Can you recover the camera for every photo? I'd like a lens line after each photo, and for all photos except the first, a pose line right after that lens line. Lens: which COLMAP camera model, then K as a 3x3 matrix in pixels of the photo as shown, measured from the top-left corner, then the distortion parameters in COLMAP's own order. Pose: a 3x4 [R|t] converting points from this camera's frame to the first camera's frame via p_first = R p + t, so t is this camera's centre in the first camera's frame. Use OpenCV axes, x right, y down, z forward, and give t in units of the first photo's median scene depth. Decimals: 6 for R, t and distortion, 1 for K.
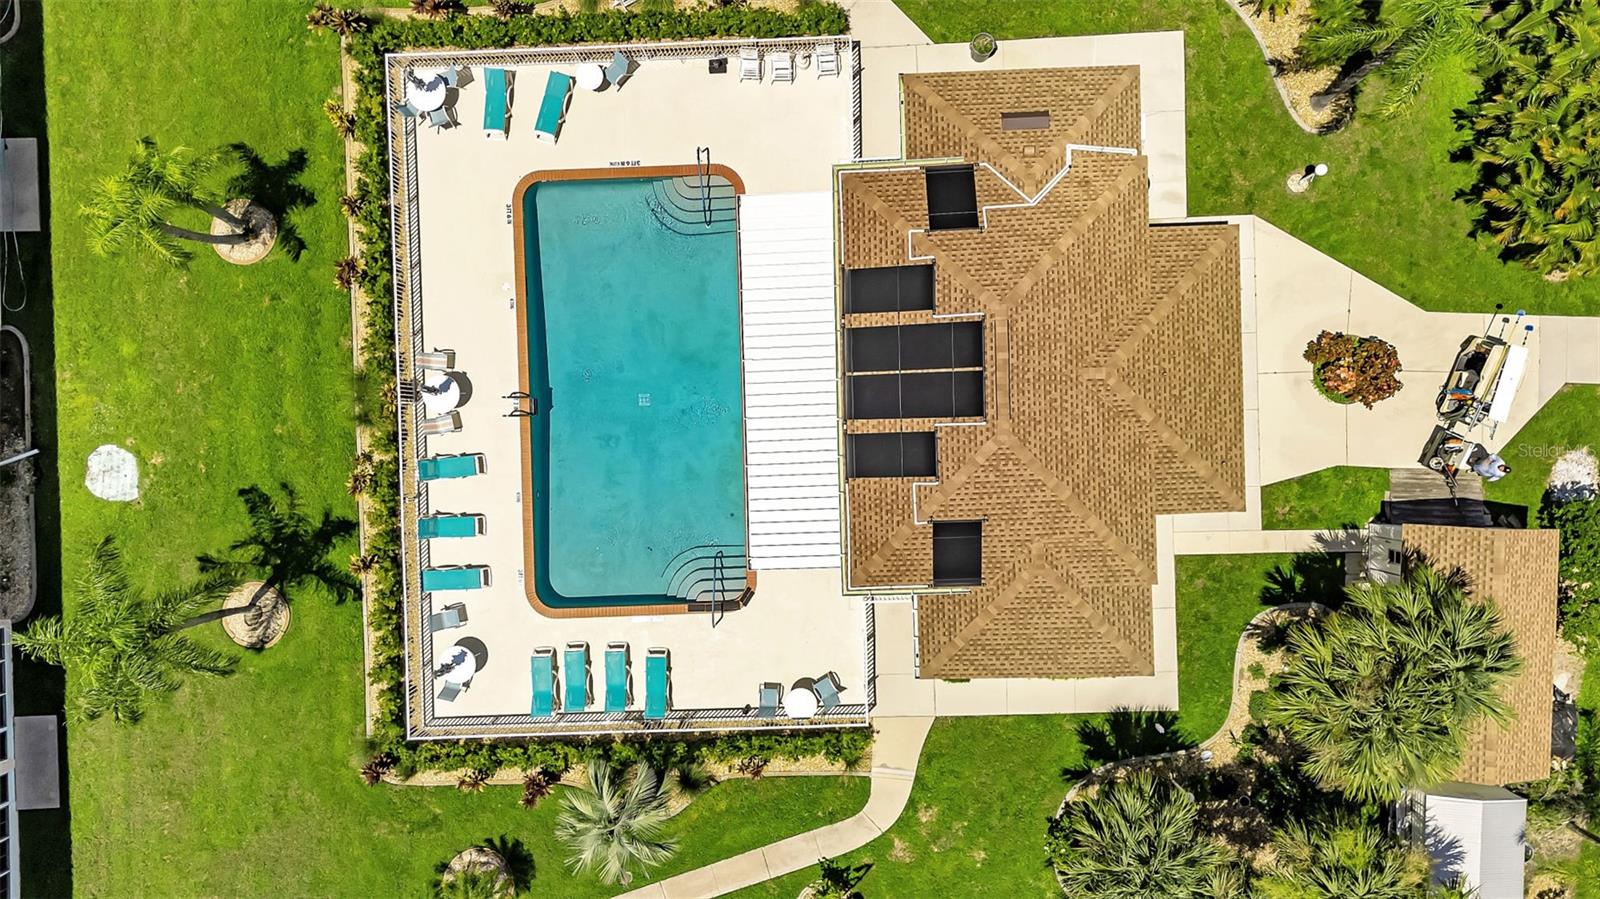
lens RADIAL K [[1157.4, 0, 800.0], [0, 1157.4, 449.5], [0, 0, 1]] dist [0.029072, -0.006617]
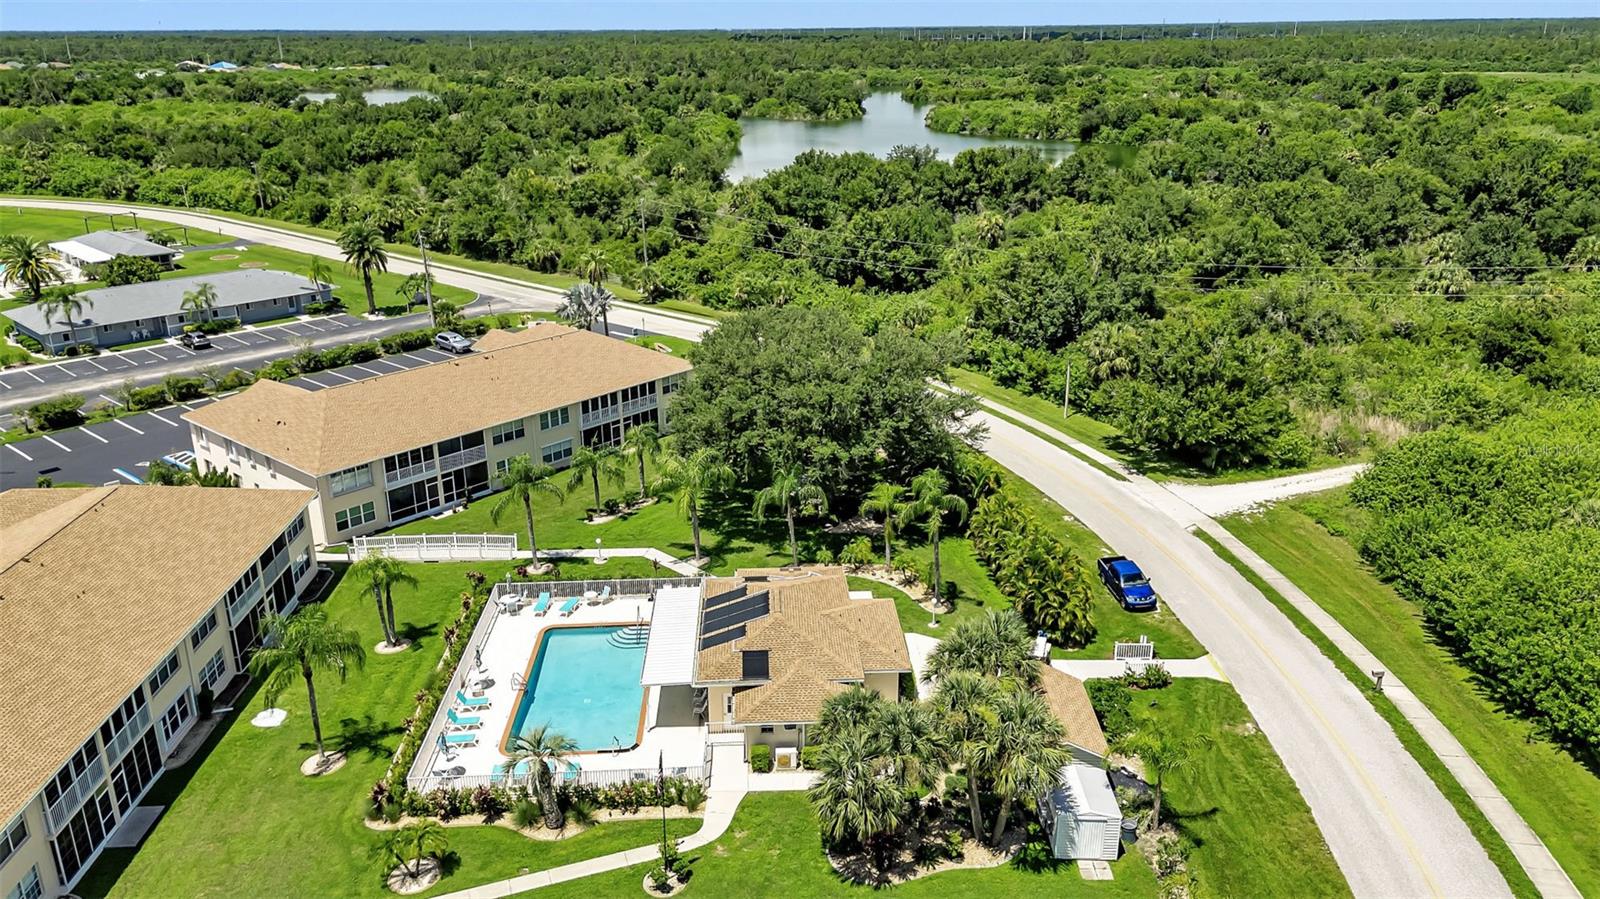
lens RADIAL K [[1157.4, 0, 800.0], [0, 1157.4, 449.5], [0, 0, 1]] dist [0.029072, -0.006617]
pose [[0.999465, 0.023684, 0.022534, 0.140636], [0.012870, 0.348570, -0.937194, 1.529496], [-0.030051, 0.936983, 0.348079, 0.024826]]
